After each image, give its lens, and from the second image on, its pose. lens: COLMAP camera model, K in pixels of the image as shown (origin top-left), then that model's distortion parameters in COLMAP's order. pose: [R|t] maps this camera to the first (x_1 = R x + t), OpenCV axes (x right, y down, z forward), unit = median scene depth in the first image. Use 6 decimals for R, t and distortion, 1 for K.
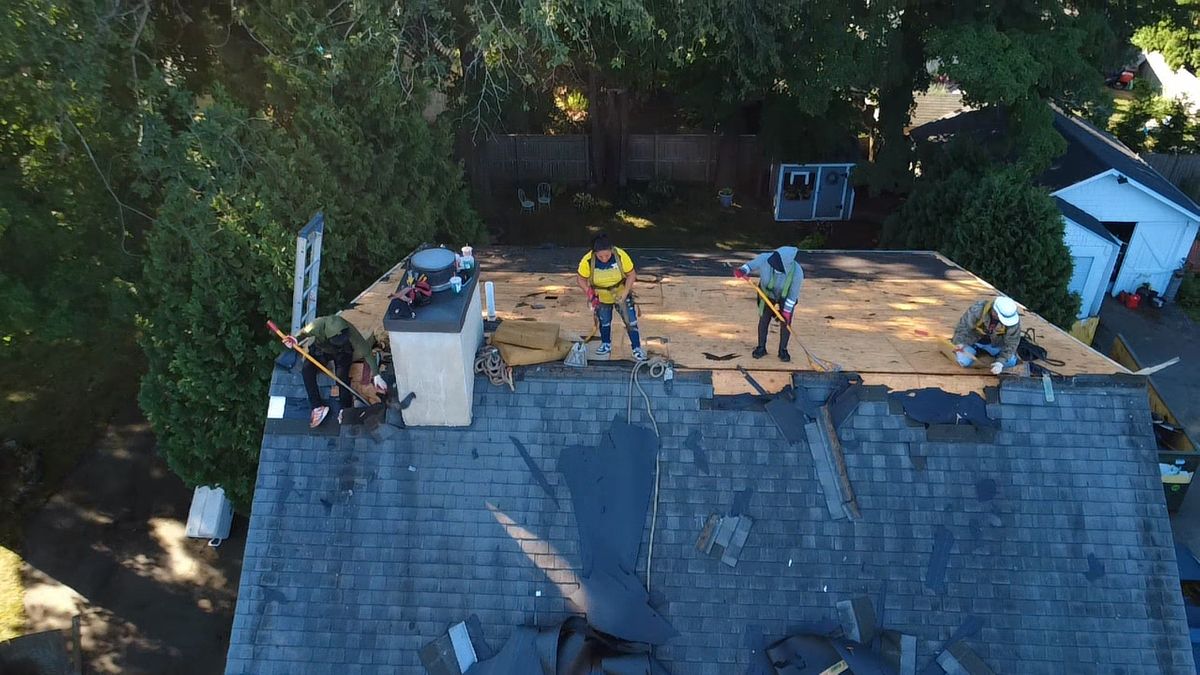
lens RADIAL K [[916.6, 0, 600.0], [0, 916.6, 337.5], [0, 0, 1]] dist [0.010835, 0.002286]
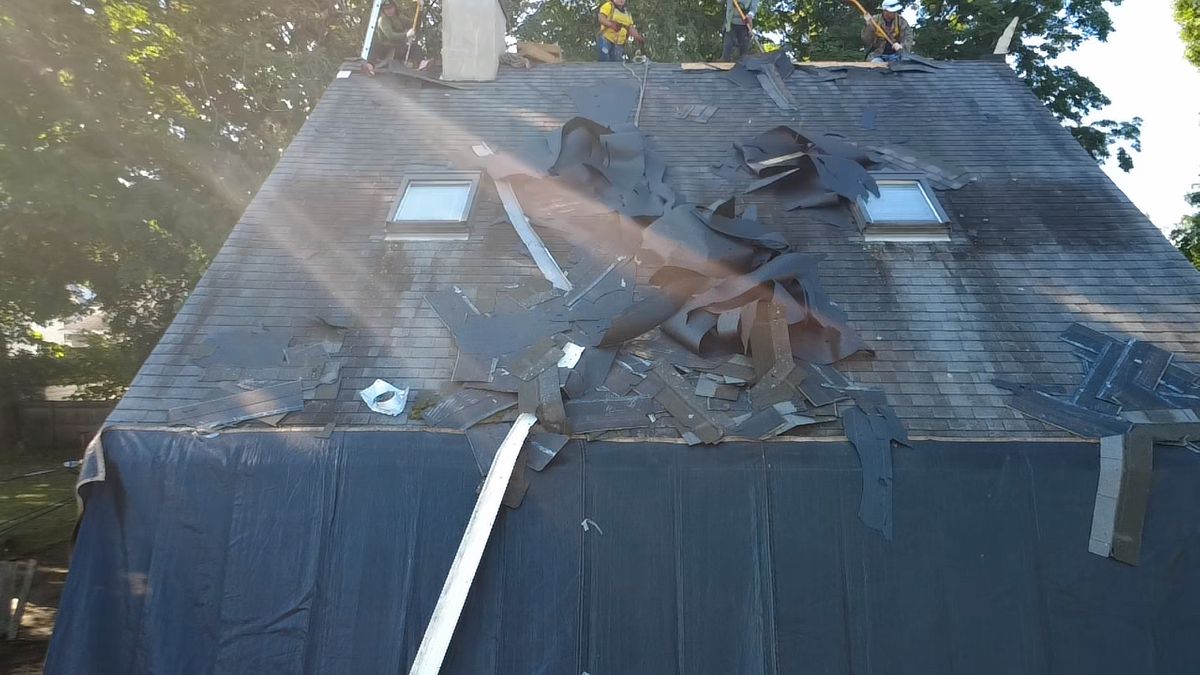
lens RADIAL K [[921.8, 0, 601.0], [0, 921.8, 337.8], [0, 0, 1]] dist [-0.003525, -0.001185]
pose [[0.999693, 0.008671, 0.023223, -0.019349], [0.005459, 0.836835, -0.547428, 1.101808], [-0.024181, 0.547387, 0.836530, 0.117147]]
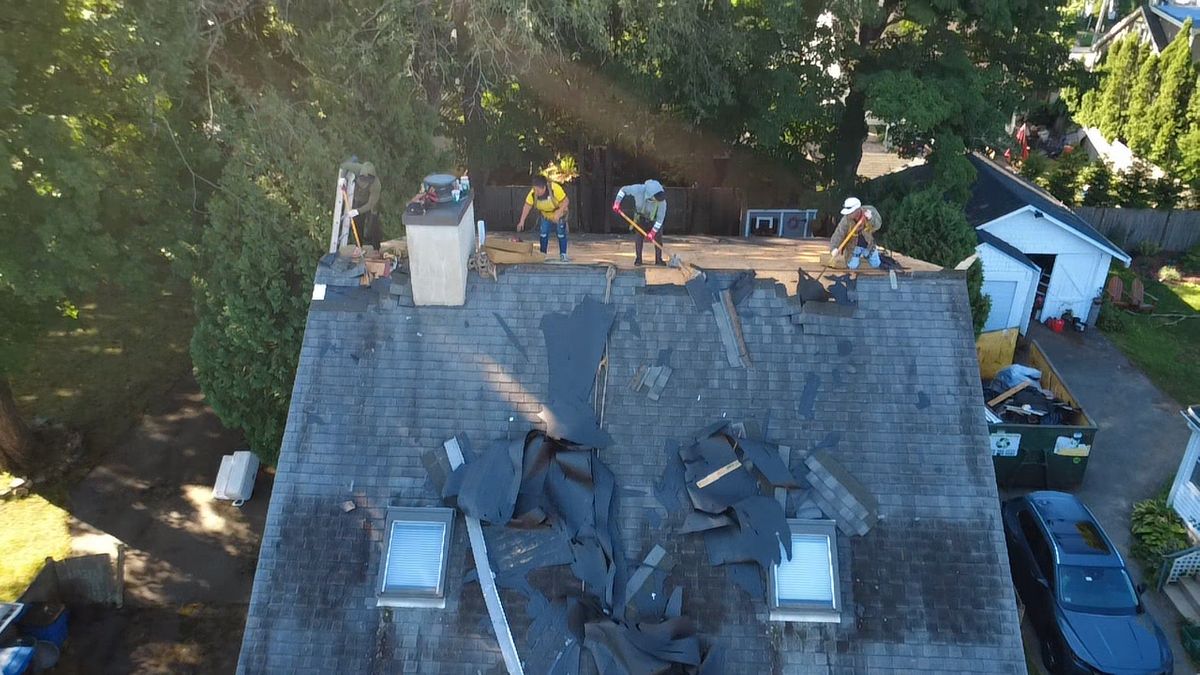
lens RADIAL K [[916.6, 0, 600.0], [0, 916.6, 337.5], [0, 0, 1]] dist [0.010835, 0.002286]
pose [[0.999969, 0.007779, 0.000921, 0.056659], [-0.007639, 0.994425, -0.105172, 0.282373], [-0.001734, 0.105162, 0.994454, -0.326012]]
